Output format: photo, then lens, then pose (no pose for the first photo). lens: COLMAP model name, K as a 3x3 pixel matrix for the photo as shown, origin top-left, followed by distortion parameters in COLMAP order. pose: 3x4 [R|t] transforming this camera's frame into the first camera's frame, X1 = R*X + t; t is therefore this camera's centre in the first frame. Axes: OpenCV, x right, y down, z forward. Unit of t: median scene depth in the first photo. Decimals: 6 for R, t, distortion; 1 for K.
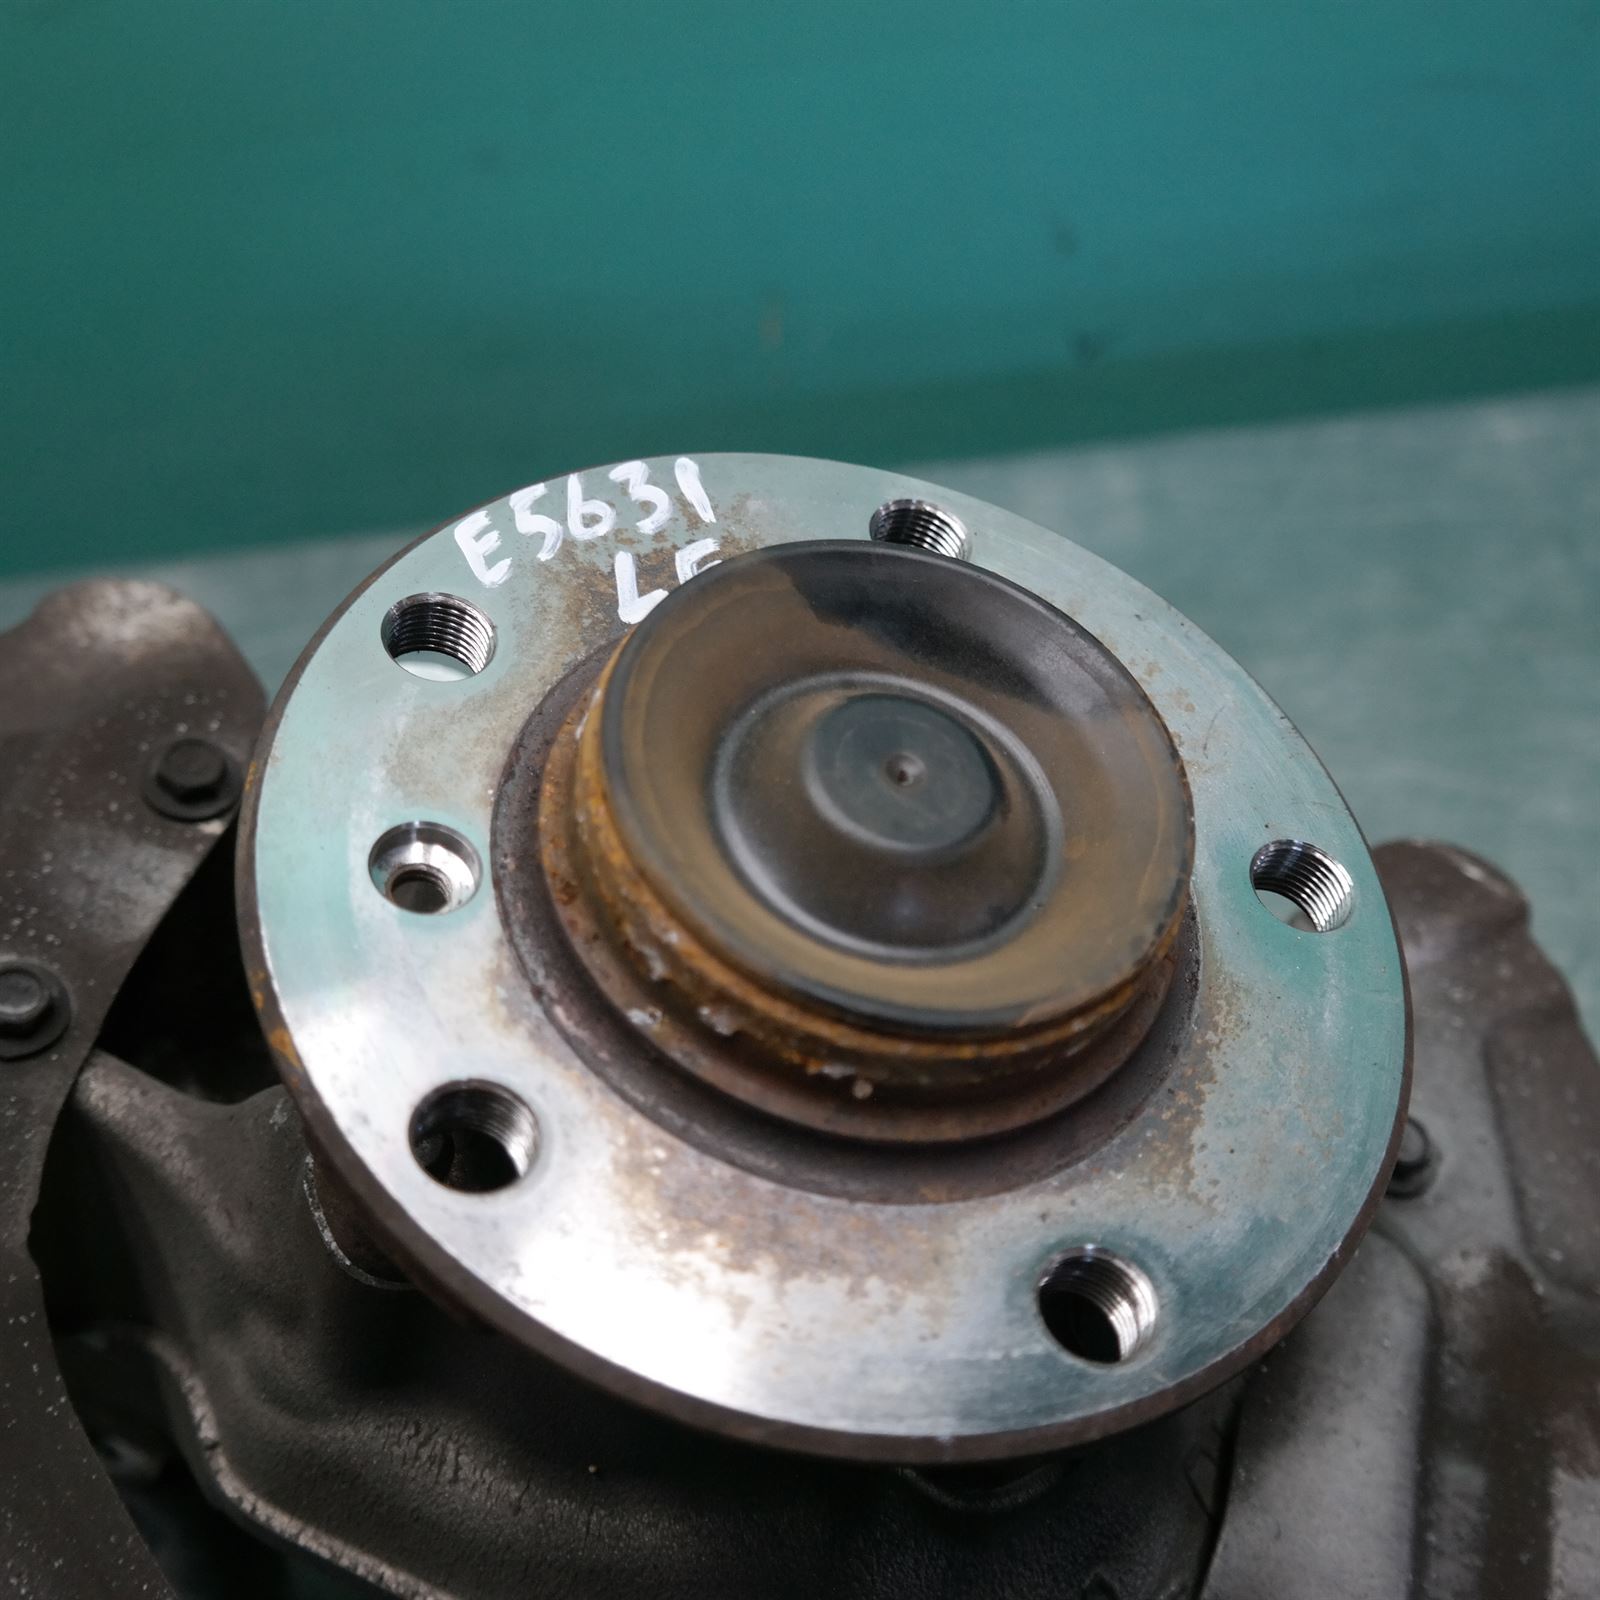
lens RADIAL K [[2378.1, 0, 794.9], [0, 2378.1, 799.8], [0, 0, 1]] dist [-0.076198, 0.000000]
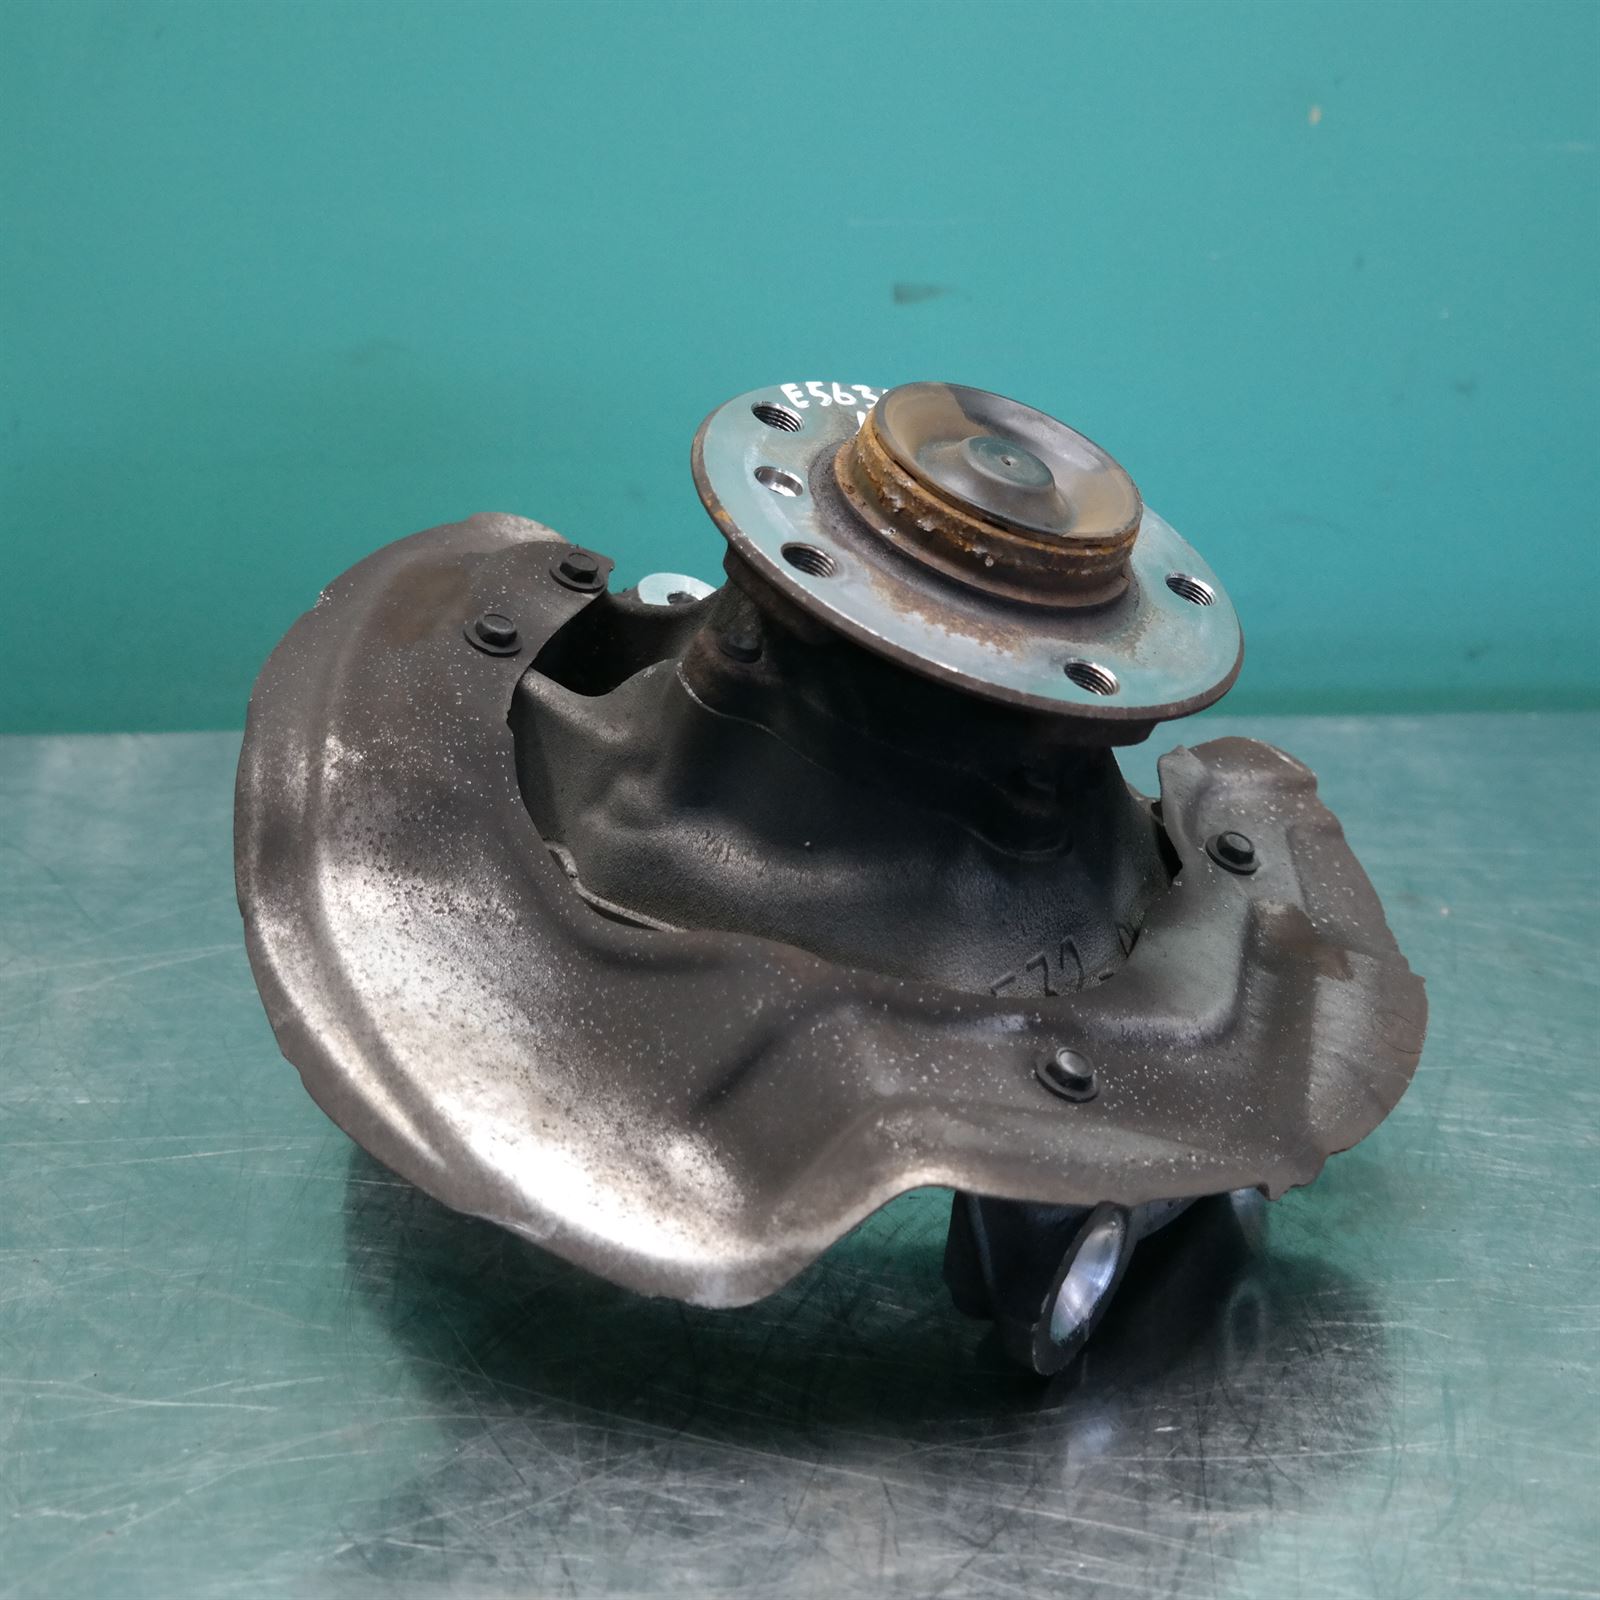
lens RADIAL K [[2378.1, 0, 802.6], [0, 2378.1, 798.2], [0, 0, 1]] dist [-0.076198, 0.000000]
pose [[0.993762, 0.103418, 0.041731, -0.178154], [-0.085696, 0.947622, -0.307683, 0.859341], [-0.071365, 0.302187, 0.950573, -0.833375]]
